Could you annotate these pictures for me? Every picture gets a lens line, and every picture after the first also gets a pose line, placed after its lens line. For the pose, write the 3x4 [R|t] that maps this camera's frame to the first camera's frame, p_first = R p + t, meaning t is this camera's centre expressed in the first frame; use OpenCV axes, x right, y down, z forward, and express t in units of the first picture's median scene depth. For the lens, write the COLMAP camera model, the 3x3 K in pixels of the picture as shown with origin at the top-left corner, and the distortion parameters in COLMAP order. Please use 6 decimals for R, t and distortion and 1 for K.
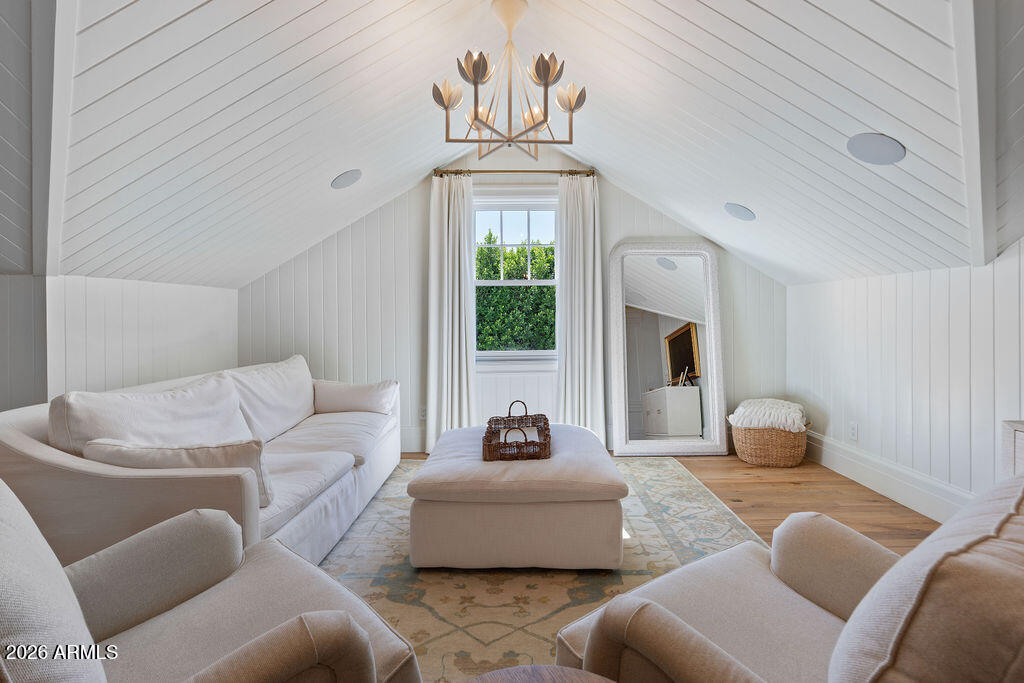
lens RADIAL K [[483.2, 0, 523.7], [0, 483.2, 319.1], [0, 0, 1]] dist [-0.002001, 0.000203]
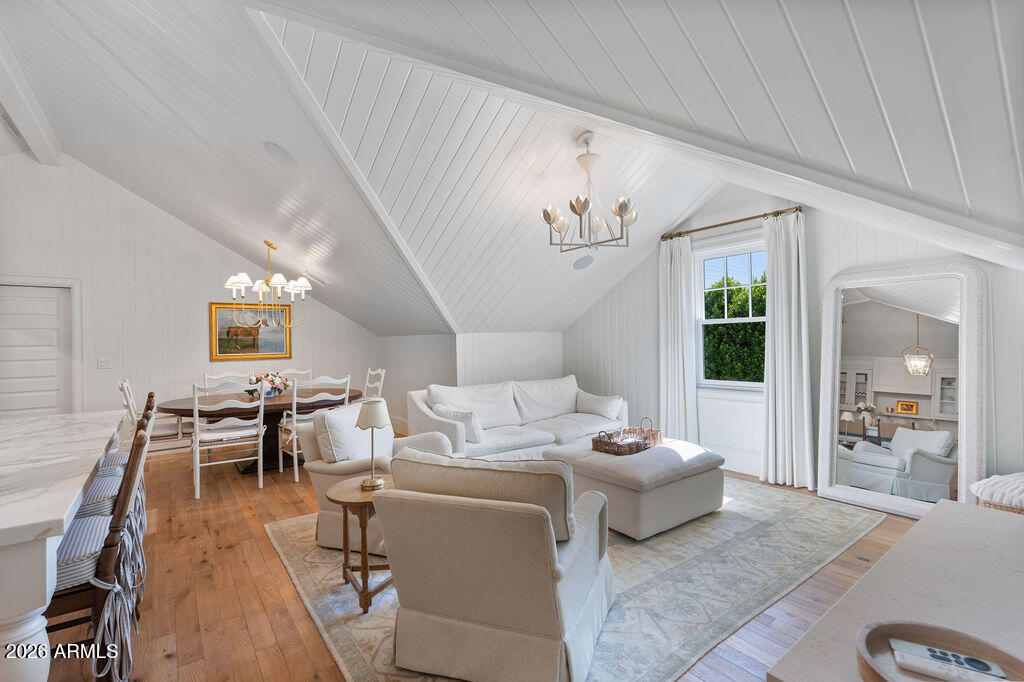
lens RADIAL K [[465.8, 0, 516.0], [0, 465.8, 342.1], [0, 0, 1]] dist [-0.007223, 0.002730]
pose [[0.586829, -0.001452, -0.809709, 0.649027], [0.008582, 0.999953, 0.004427, -0.040221], [0.809665, -0.009547, 0.586815, -0.044635]]
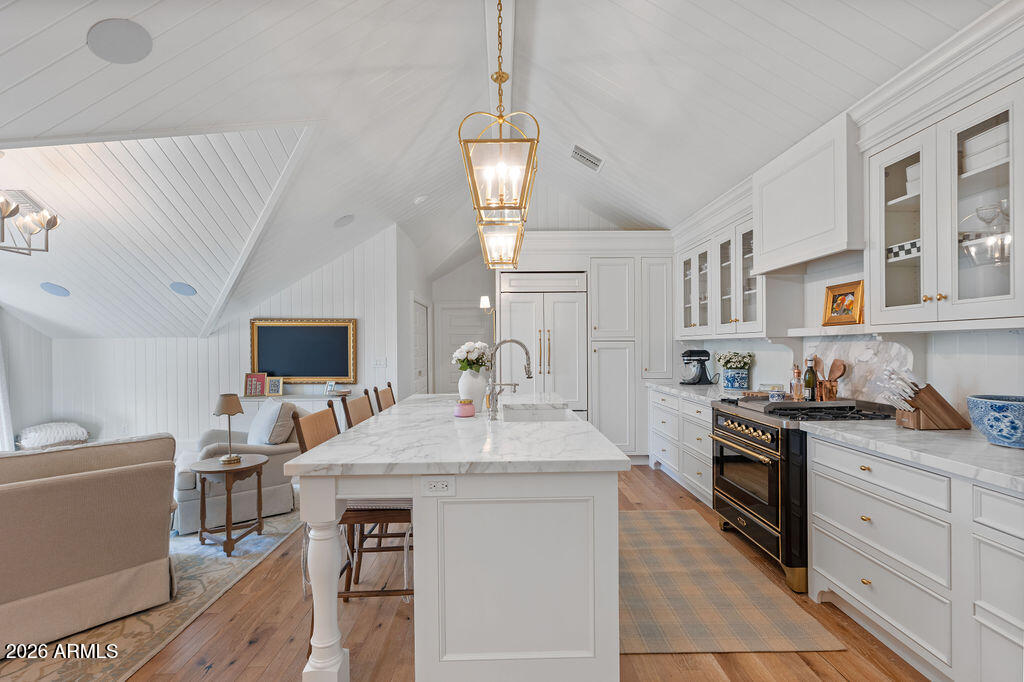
lens RADIAL K [[465.8, 0, 517.9], [0, 465.8, 340.1], [0, 0, 1]] dist [-0.007223, 0.002730]
pose [[0.004650, 0.016308, 0.999856, -0.851956], [0.012969, 0.999782, -0.016367, -0.030515], [-0.999905, 0.013043, 0.004438, -0.348735]]
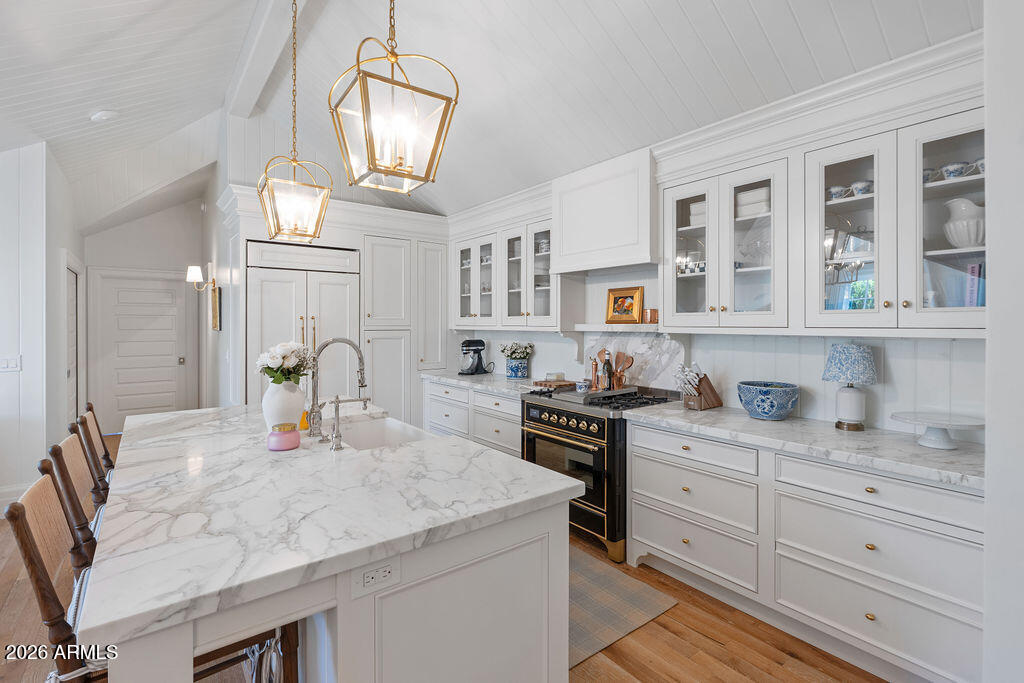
lens RADIAL K [[465.8, 0, 520.0], [0, 465.8, 320.5], [0, 0, 1]] dist [-0.007223, 0.002730]
pose [[-0.600480, 0.007528, 0.799604, -0.687897], [0.003712, 0.999971, -0.006627, -0.062272], [-0.799631, -0.001011, -0.600491, -0.159193]]
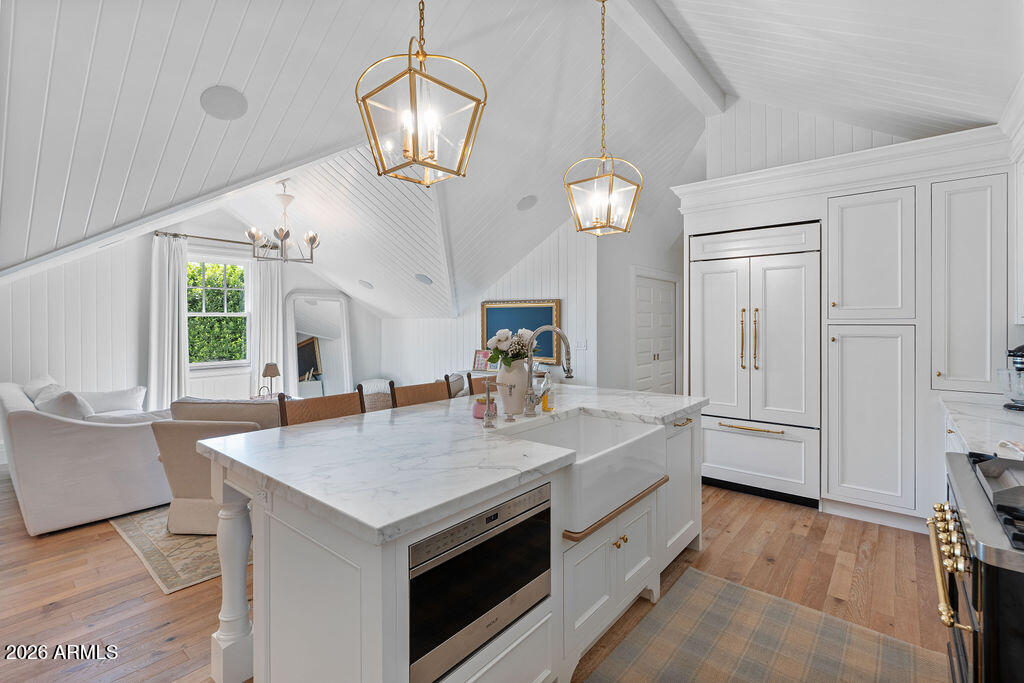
lens RADIAL K [[465.8, 0, 521.6], [0, 465.8, 319.1], [0, 0, 1]] dist [-0.007223, 0.002730]
pose [[0.651844, 0.010745, 0.758277, -0.553348], [0.001506, 0.999879, -0.015463, -0.044867], [-0.758352, 0.011221, 0.651749, -0.694881]]
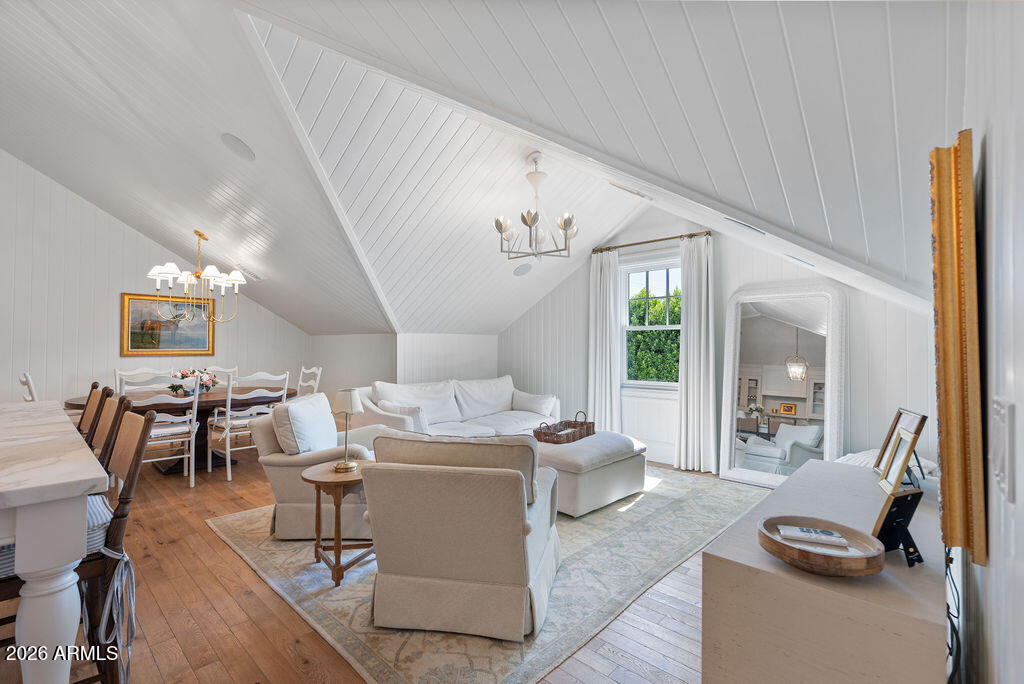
lens RADIAL K [[465.8, 0, 518.6], [0, 465.8, 344.7], [0, 0, 1]] dist [-0.007223, 0.002730]
pose [[0.718329, 0.006348, -0.695675, 0.671757], [-0.013464, 0.999898, -0.004779, -0.023222], [0.695574, 0.012800, 0.718341, -0.140670]]
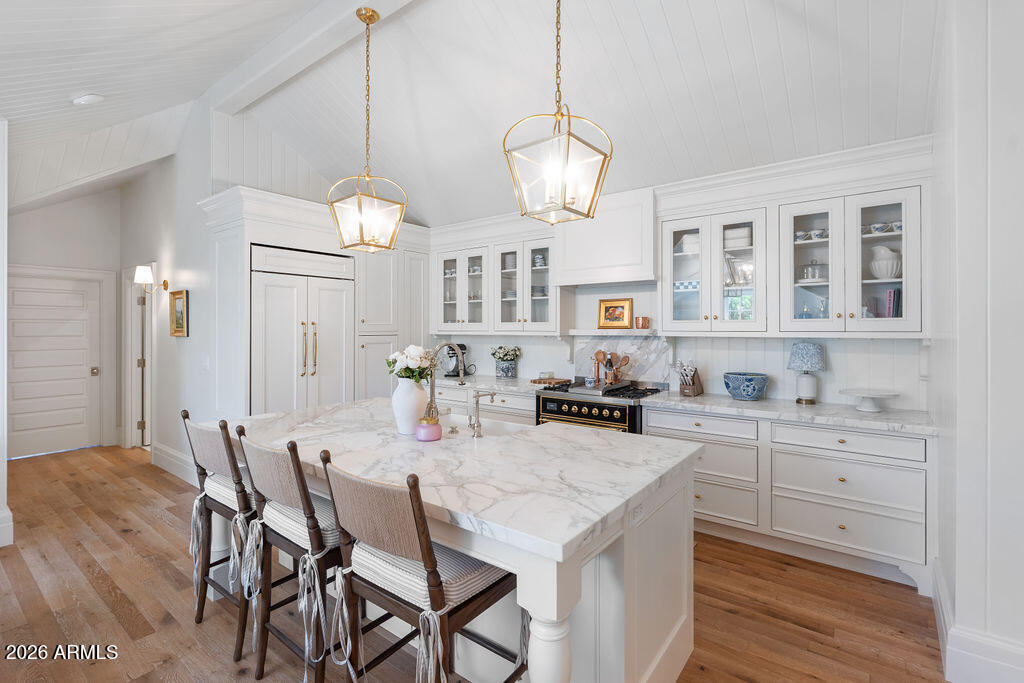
lens RADIAL K [[465.8, 0, 499.4], [0, 465.8, 322.9], [0, 0, 1]] dist [-0.007223, 0.002730]
pose [[-0.785944, 0.010697, 0.618205, -0.536609], [0.004789, 0.999926, -0.011213, -0.064631], [-0.618279, -0.005852, -0.785937, 0.176180]]
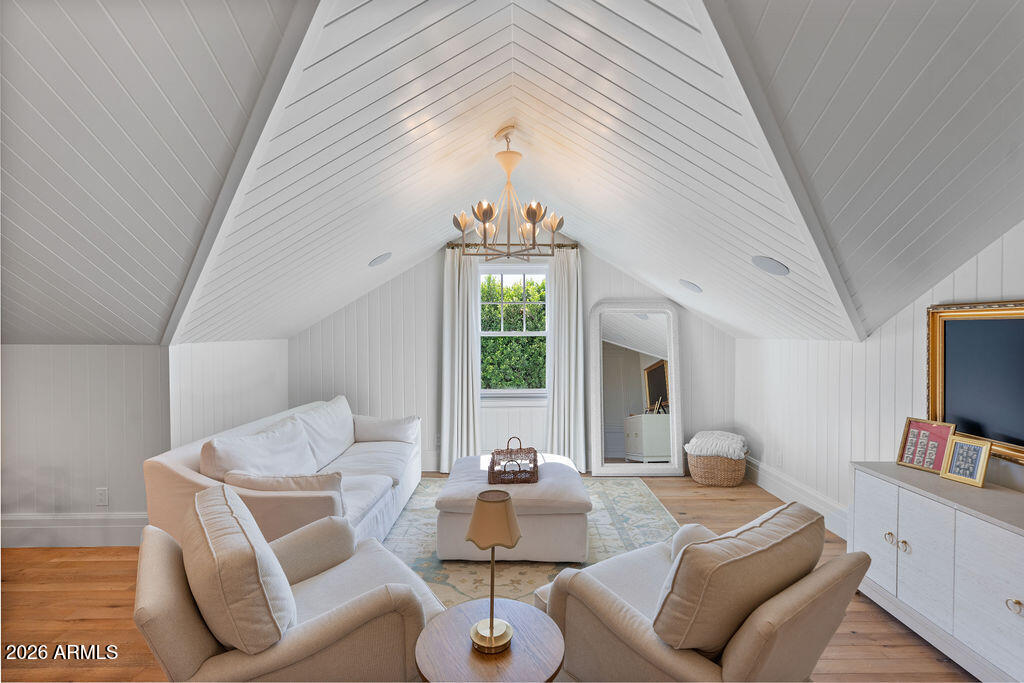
lens RADIAL K [[465.8, 0, 515.4], [0, 465.8, 341.1], [0, 0, 1]] dist [-0.007223, 0.002730]
pose [[0.999897, 0.003724, -0.013855, 0.006327], [-0.003516, 0.999881, 0.015027, -0.087292], [0.013910, -0.014977, 0.999791, -0.207973]]
